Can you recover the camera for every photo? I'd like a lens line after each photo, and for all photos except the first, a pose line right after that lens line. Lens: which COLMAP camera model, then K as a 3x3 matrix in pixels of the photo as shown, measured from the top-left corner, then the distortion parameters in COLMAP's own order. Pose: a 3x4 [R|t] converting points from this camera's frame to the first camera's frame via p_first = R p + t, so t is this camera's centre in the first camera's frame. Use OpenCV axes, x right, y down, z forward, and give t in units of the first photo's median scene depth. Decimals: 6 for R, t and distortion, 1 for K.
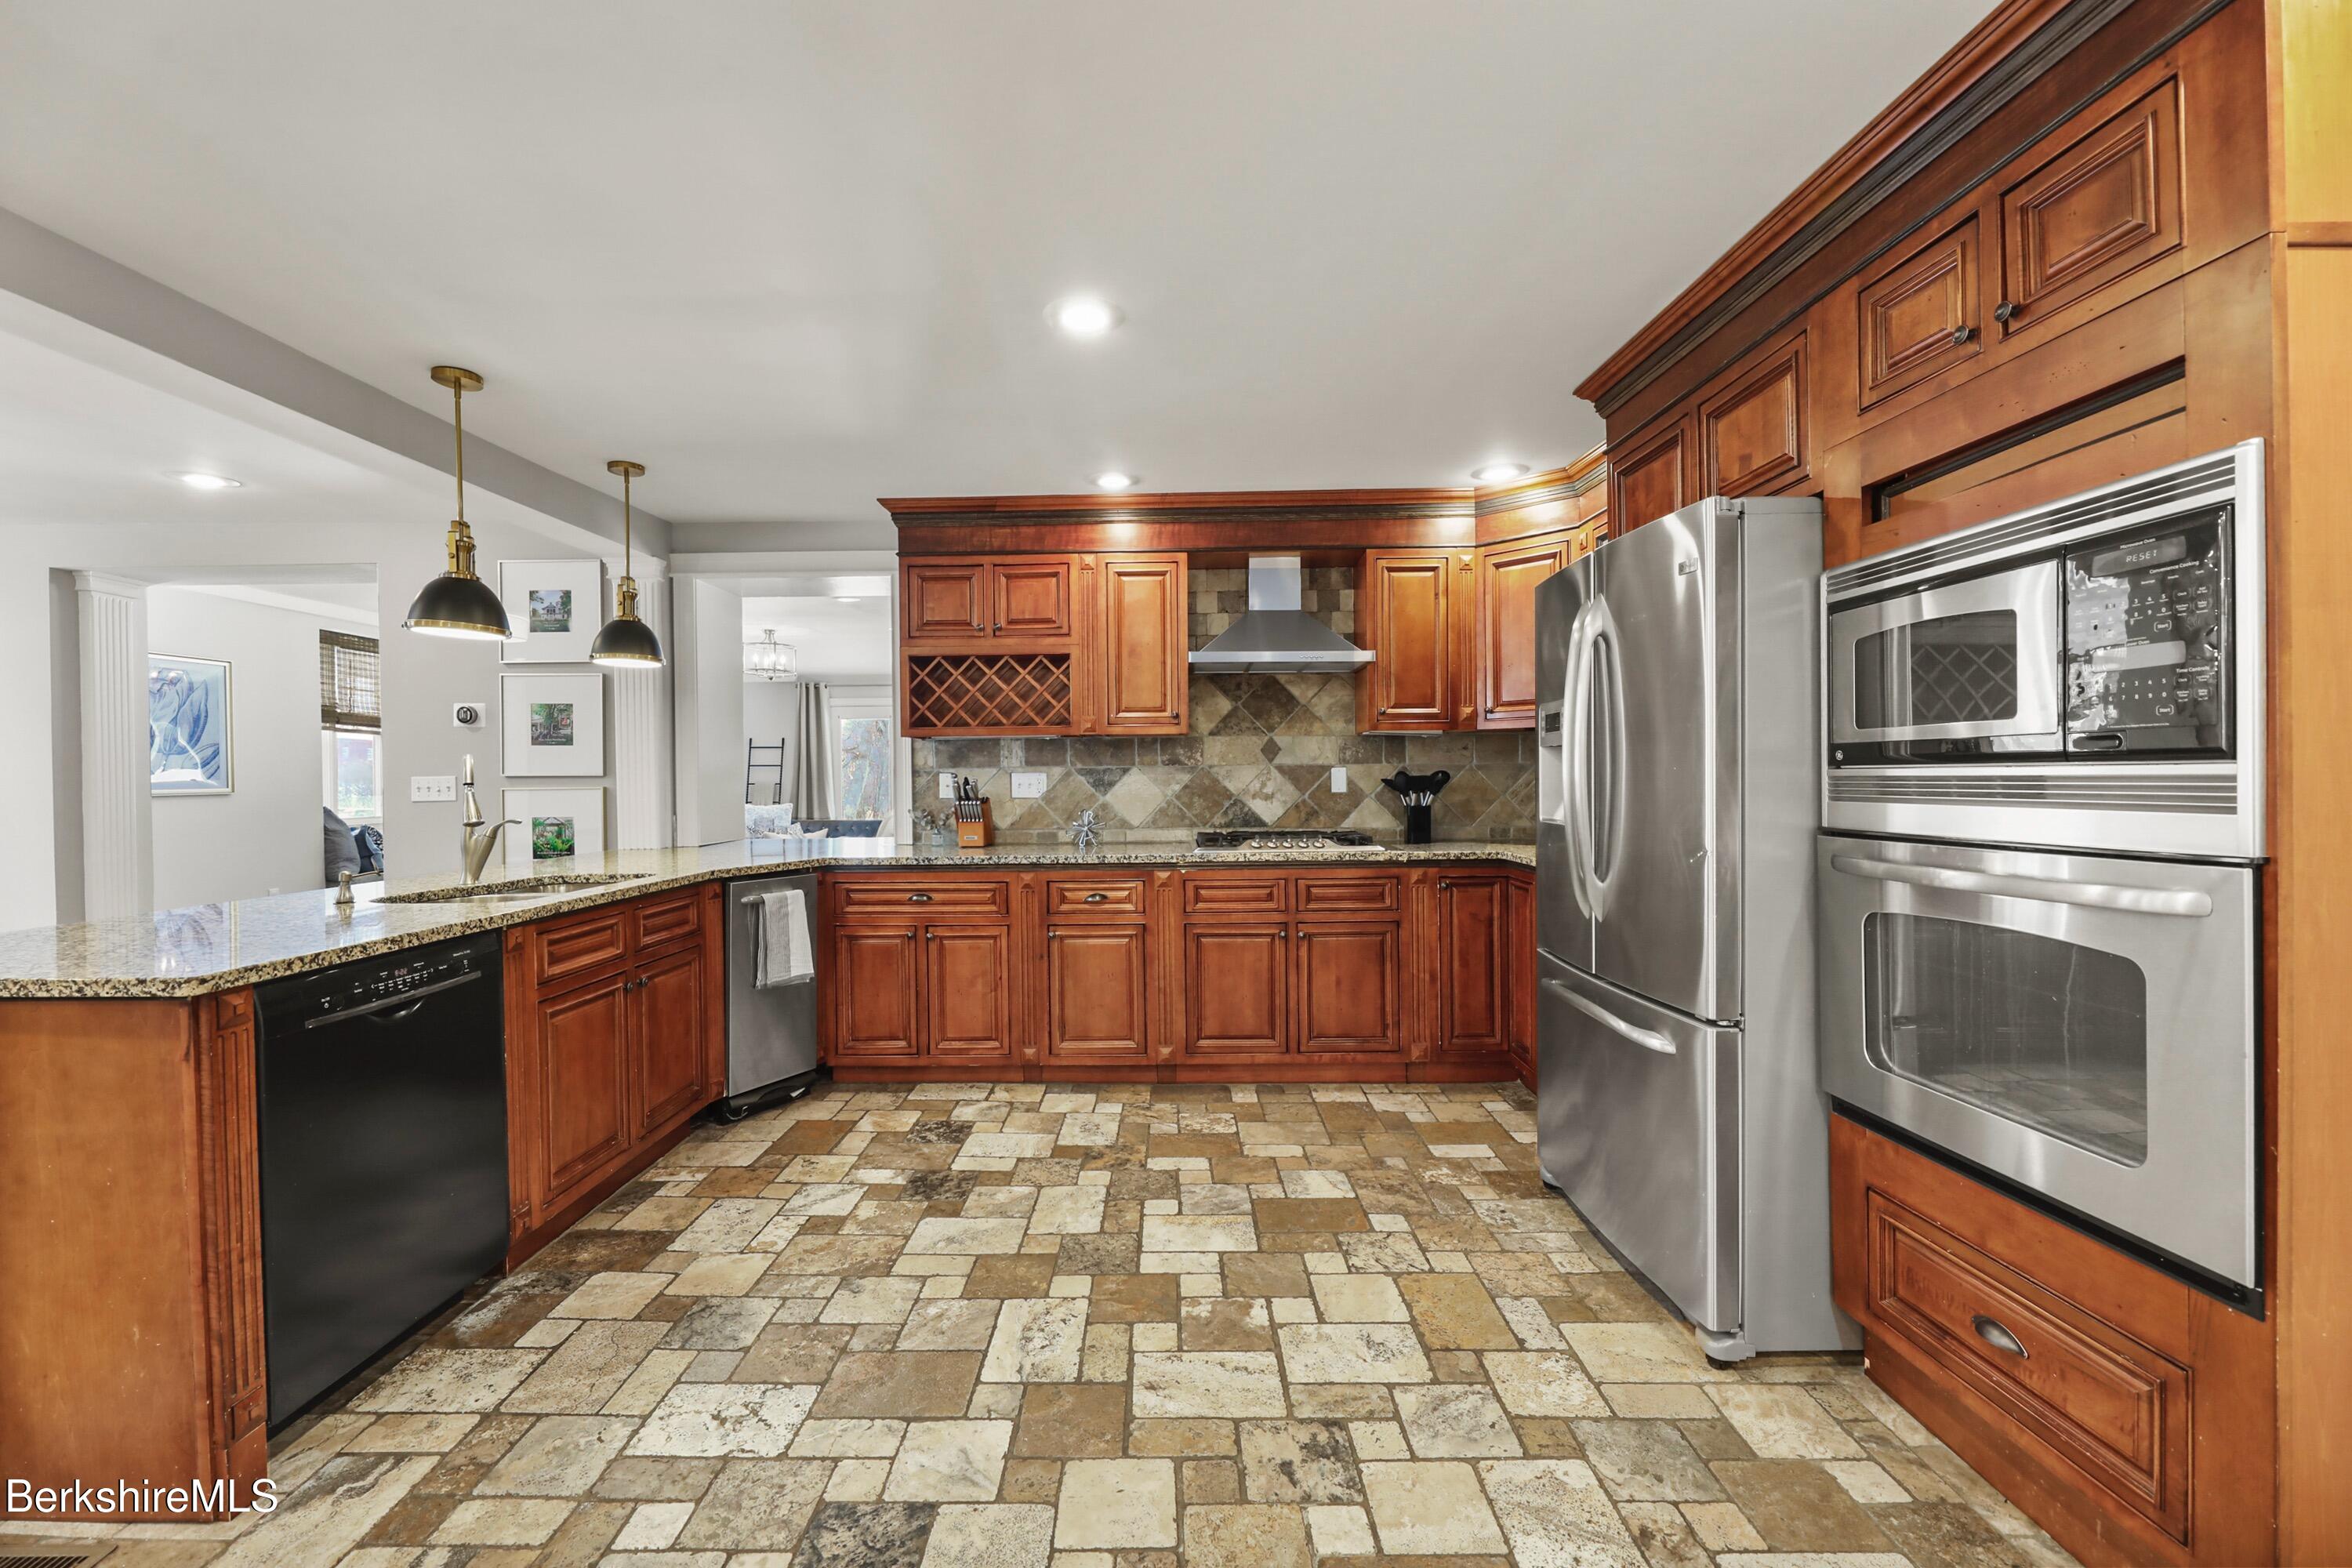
lens RADIAL K [[961.7, 0, 1176.8], [0, 961.7, 783.7], [0, 0, 1]] dist [-0.001058, -0.002646]
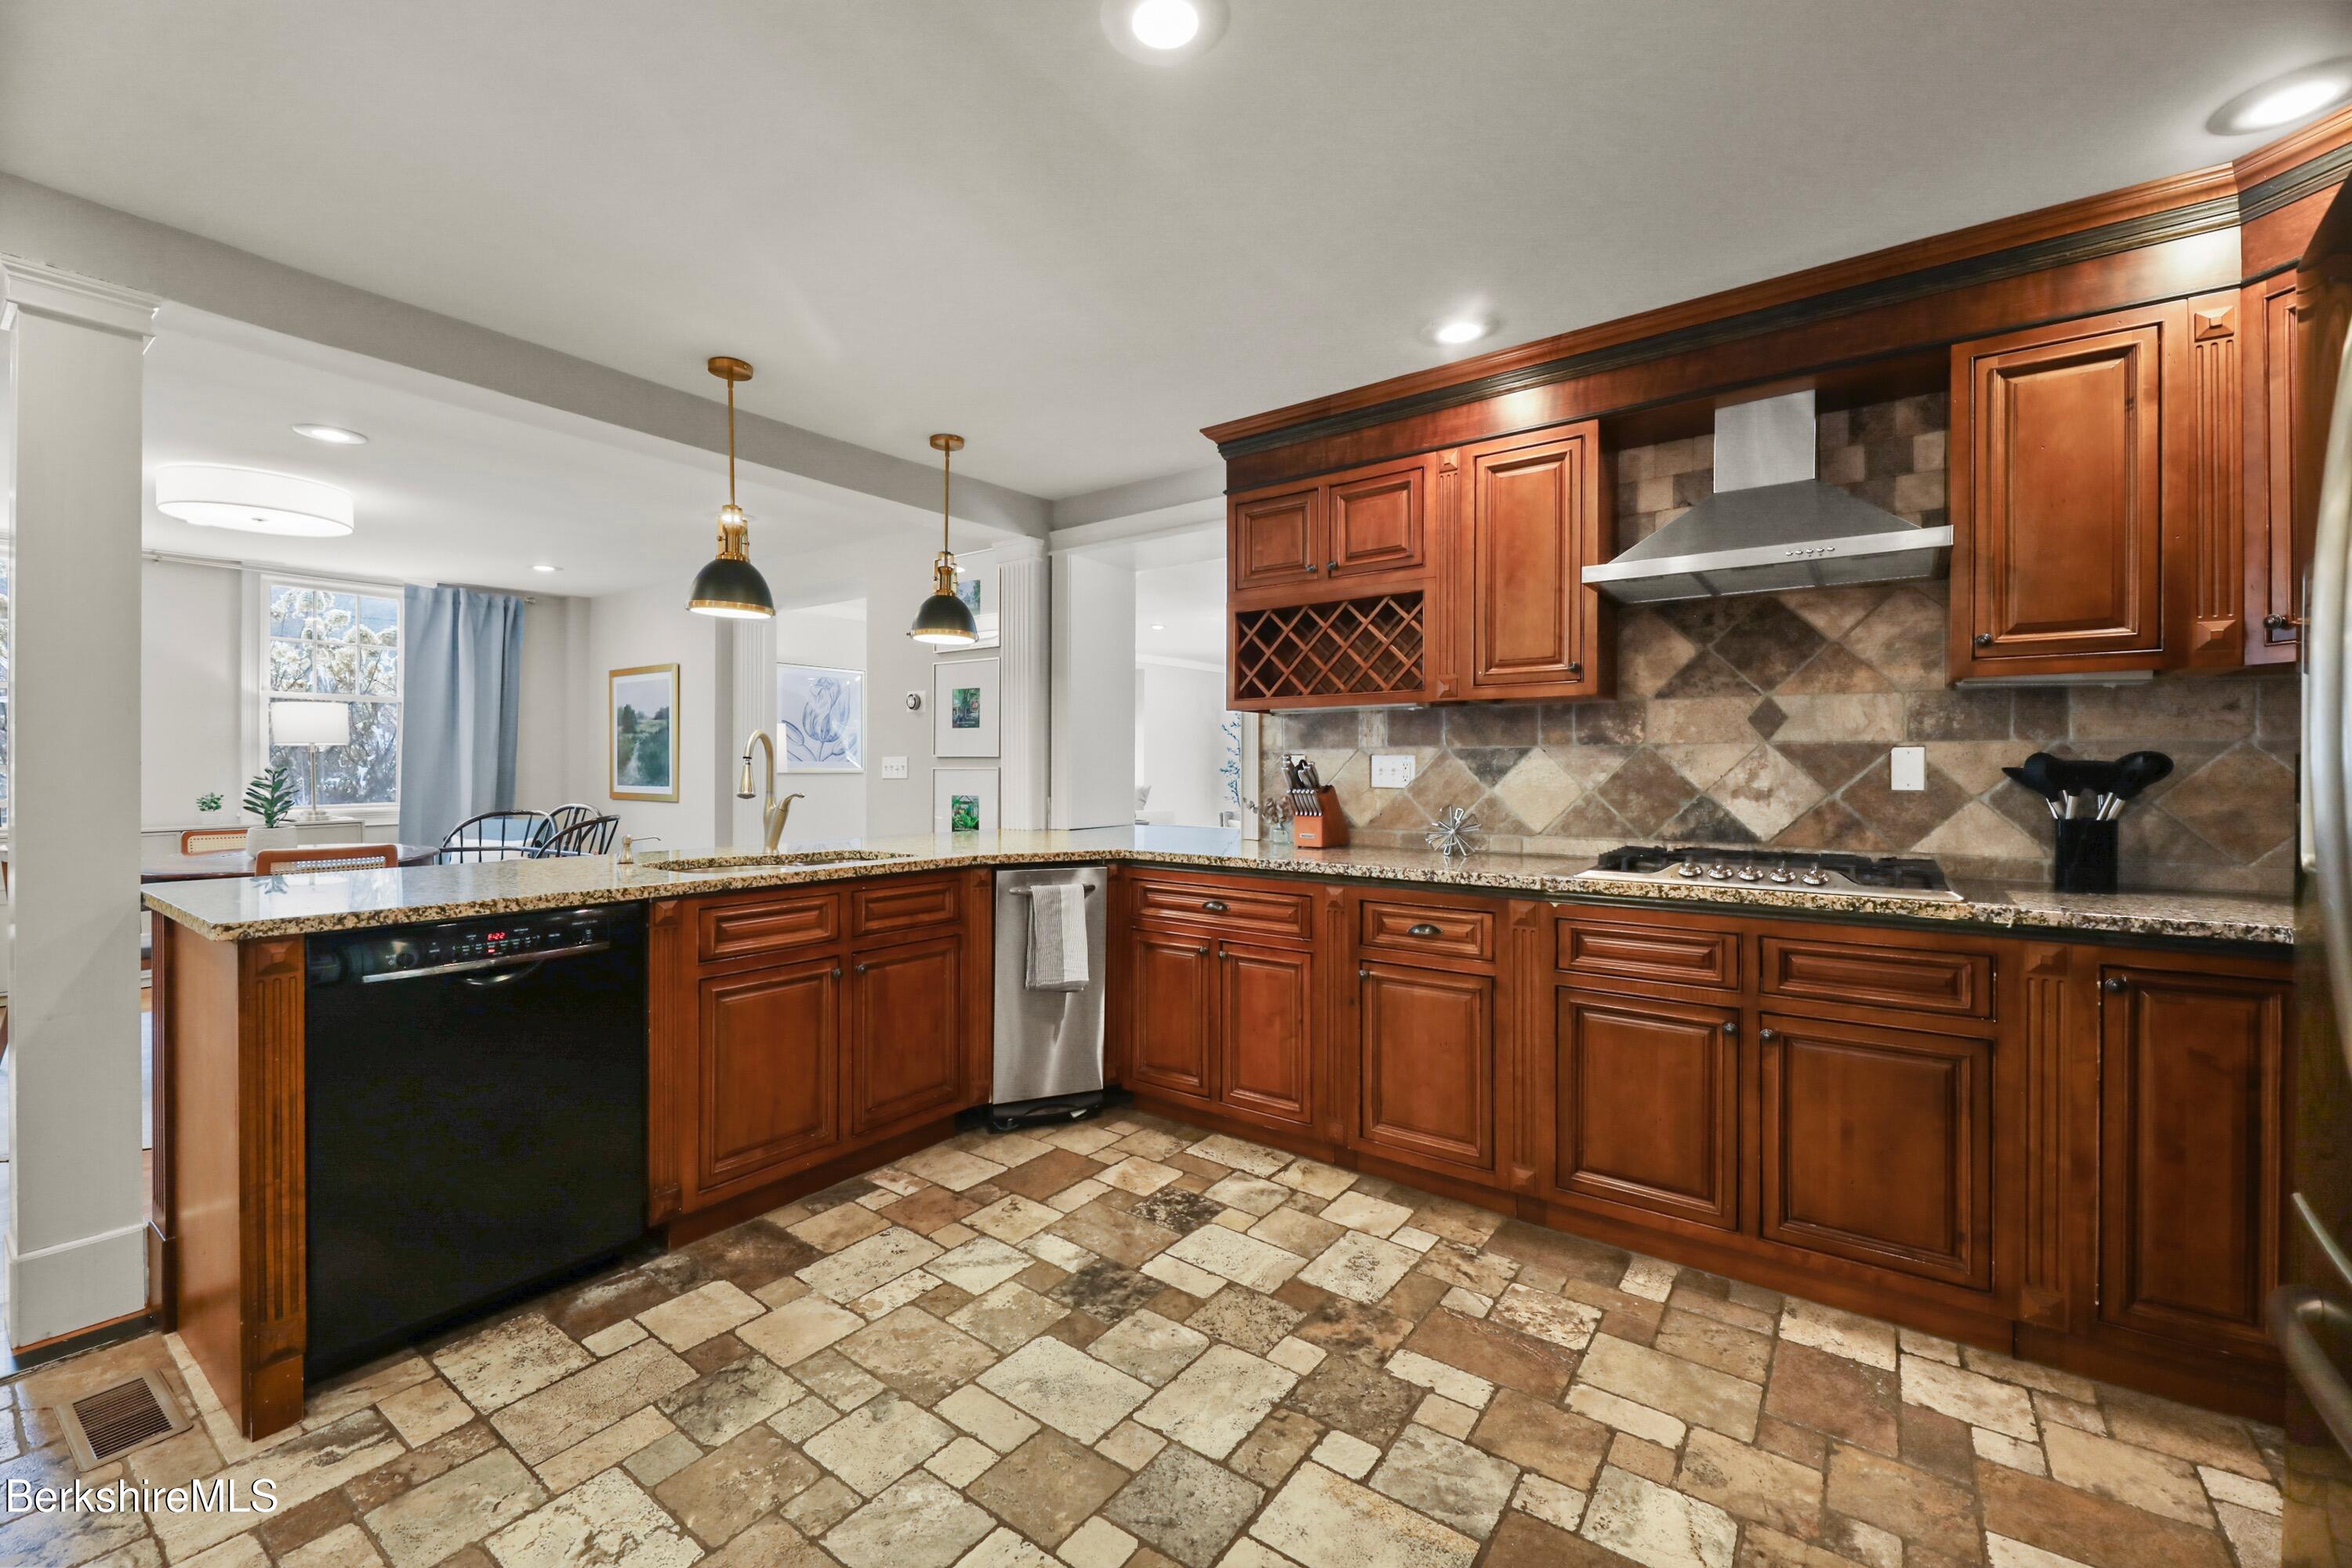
lens RADIAL K [[961.7, 0, 1168.3], [0, 961.7, 771.7], [0, 0, 1]] dist [-0.001058, -0.002646]
pose [[0.796654, 0.012779, -0.604301, 0.190844], [-0.016802, 0.999858, -0.001007, 0.006598], [0.604203, 0.010956, 0.796755, 0.326715]]
